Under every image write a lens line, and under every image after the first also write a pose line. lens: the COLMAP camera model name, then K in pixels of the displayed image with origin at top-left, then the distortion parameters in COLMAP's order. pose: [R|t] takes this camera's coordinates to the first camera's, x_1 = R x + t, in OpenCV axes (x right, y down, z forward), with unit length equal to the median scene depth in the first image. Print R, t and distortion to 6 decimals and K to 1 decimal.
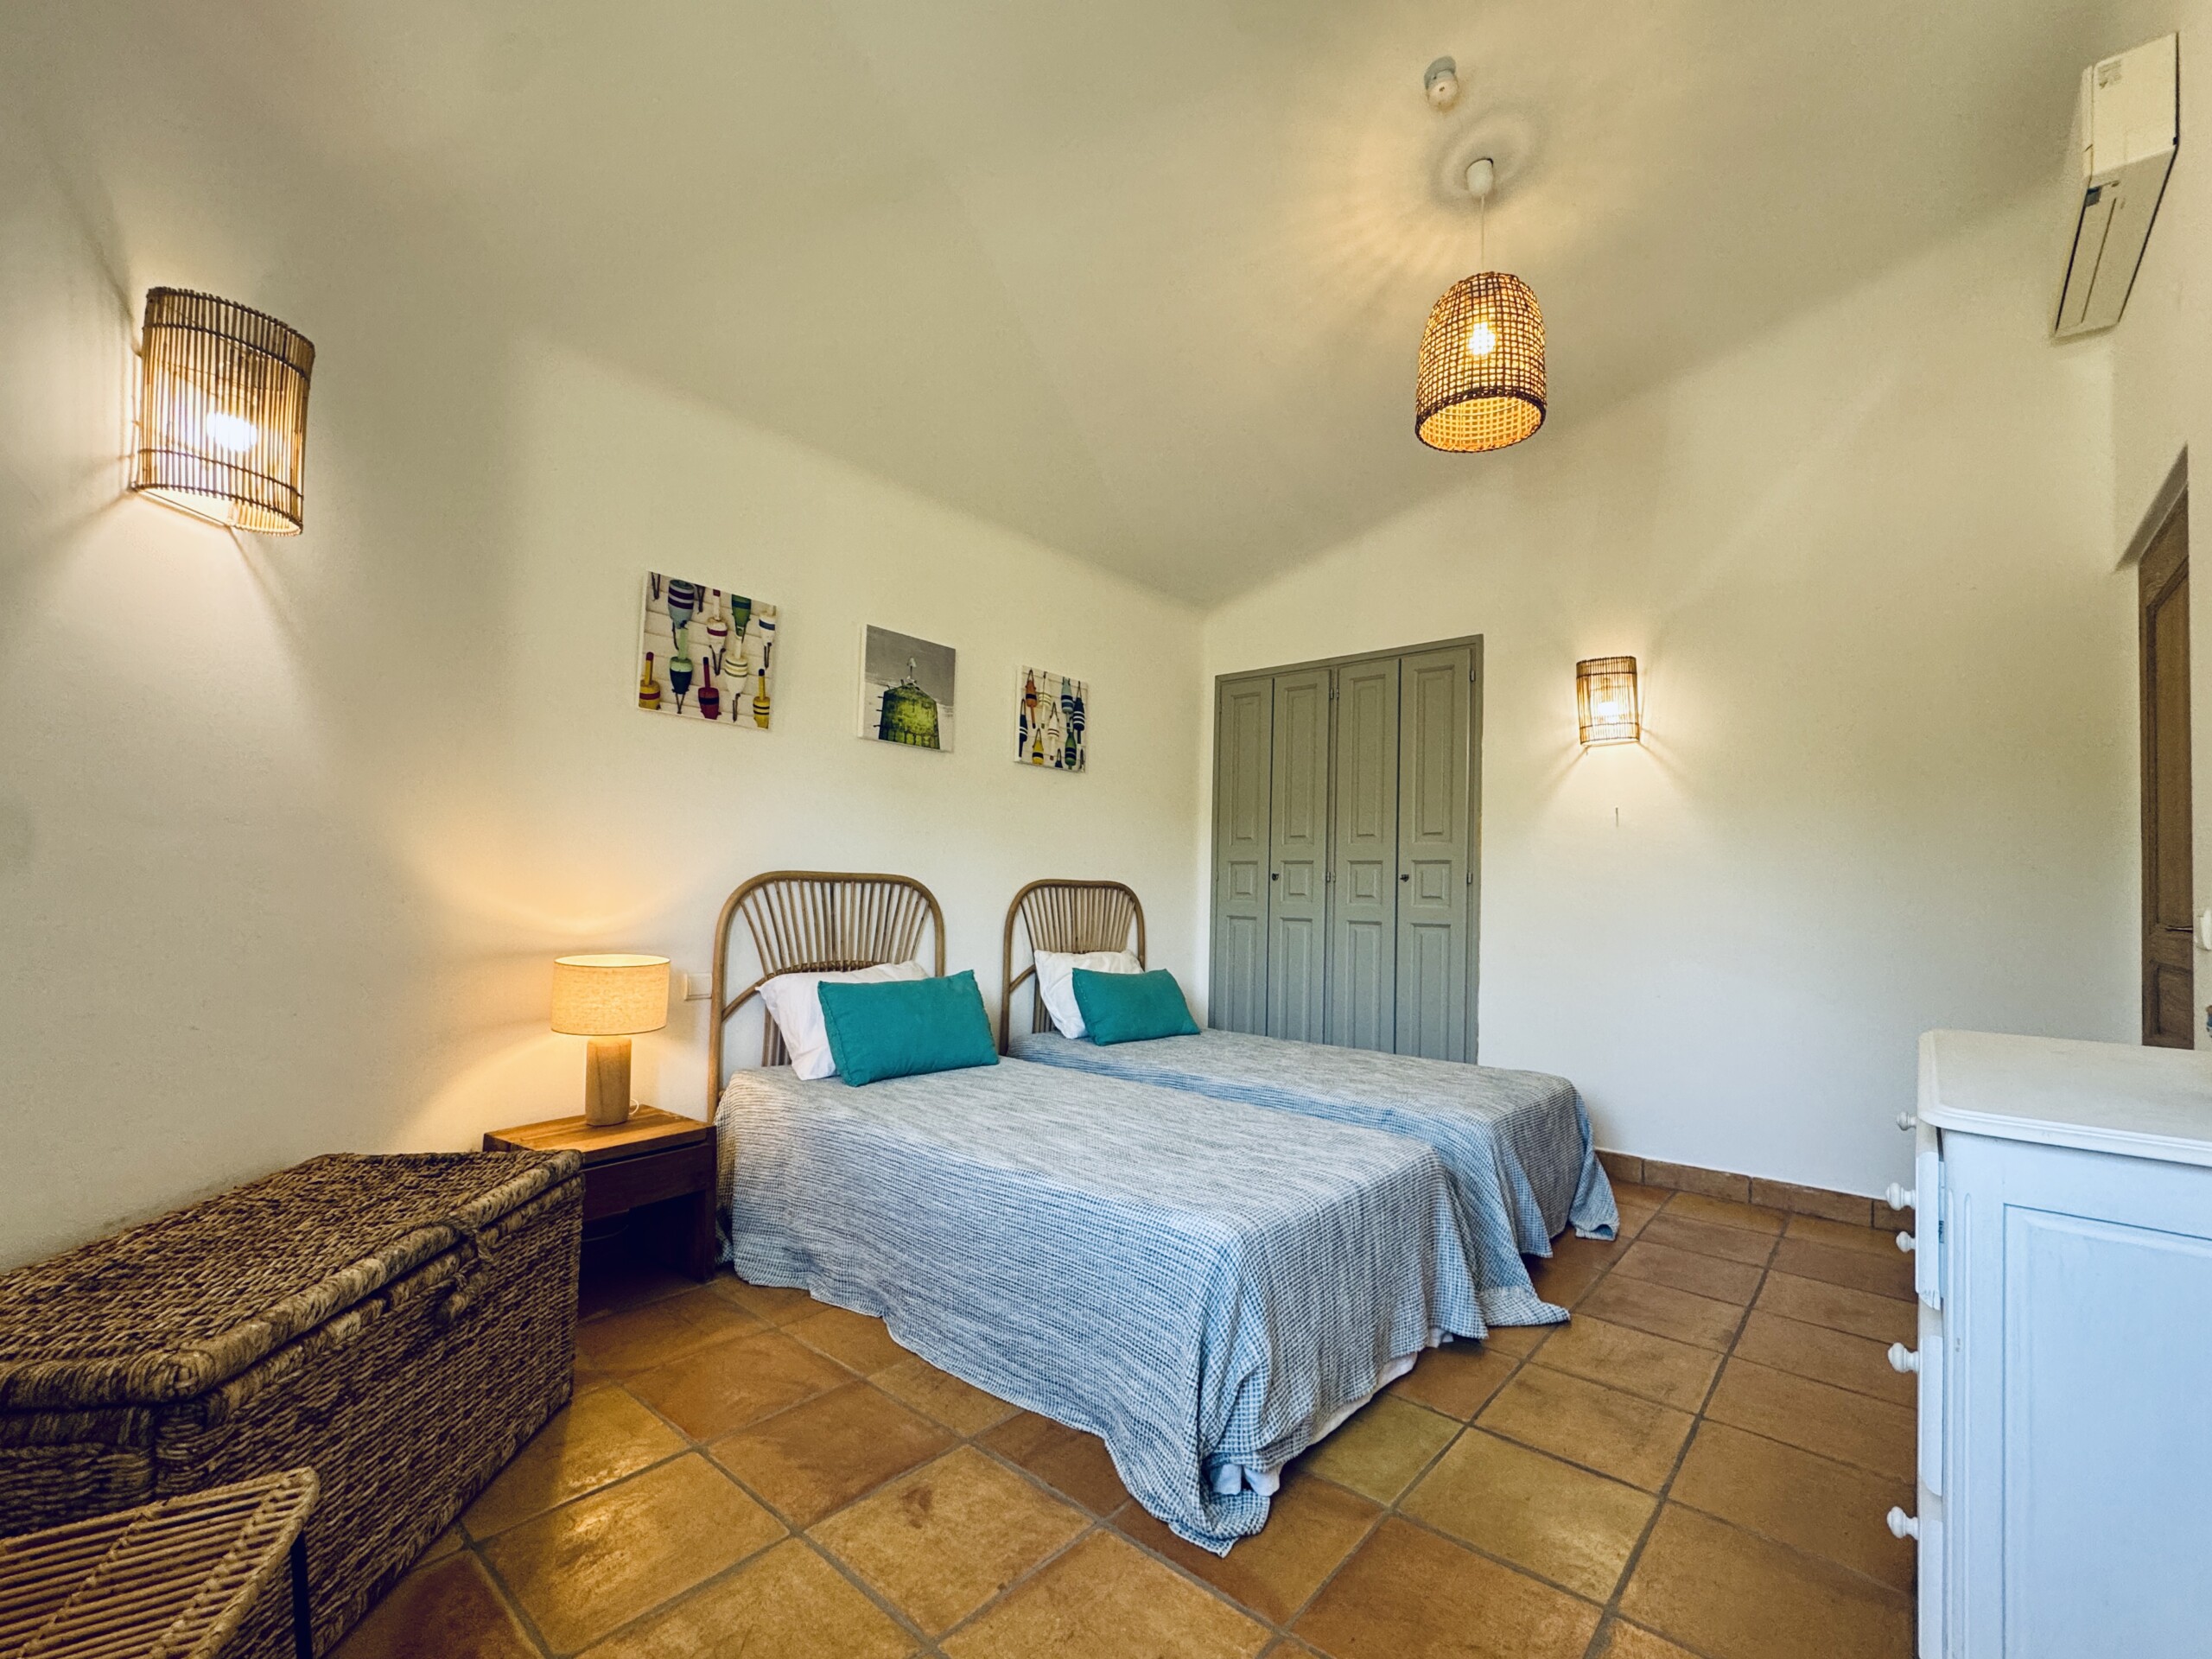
lens RADIAL K [[972.7, 0, 1105.2], [0, 972.7, 851.2], [0, 0, 1]] dist [0.005287, 0.000272]
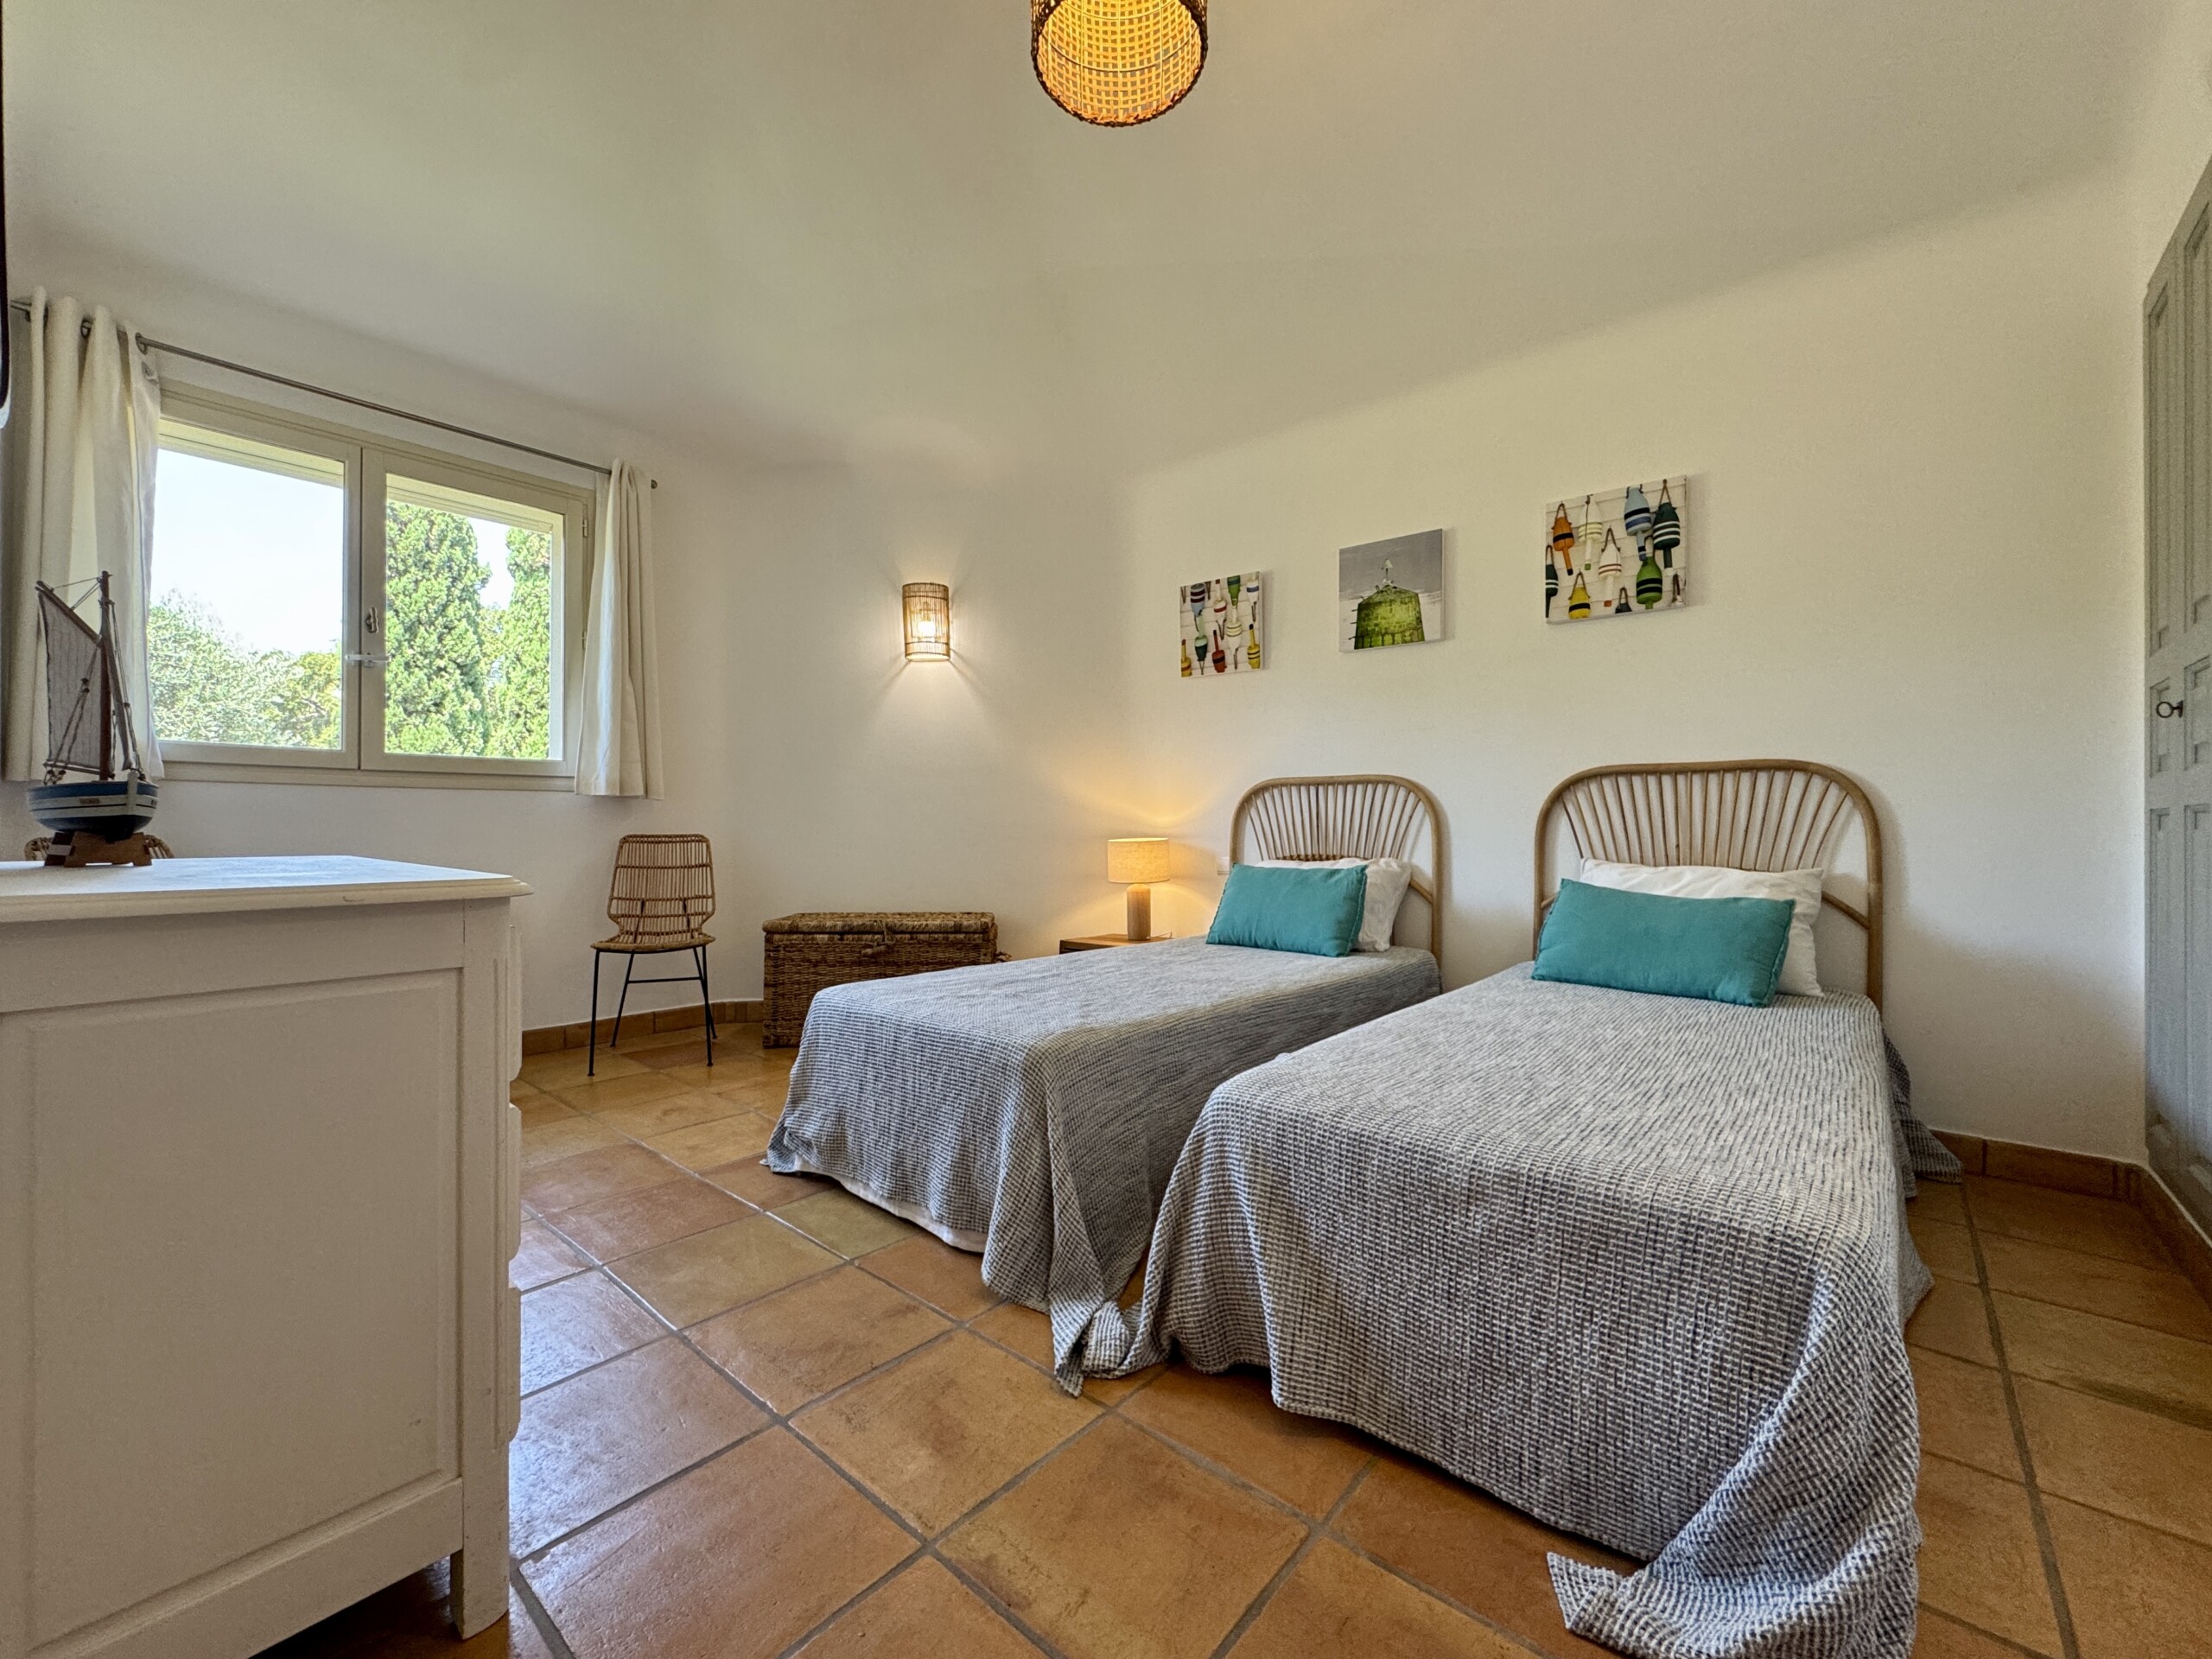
lens RADIAL K [[889.5, 0, 1103.6], [0, 889.5, 817.5], [0, 0, 1]] dist [-0.009948, 0.001665]
pose [[-0.013248, -0.040410, -0.999095, 0.747929], [0.026490, 0.998818, -0.040750, 0.102635], [0.999561, -0.027006, -0.012162, 0.741137]]
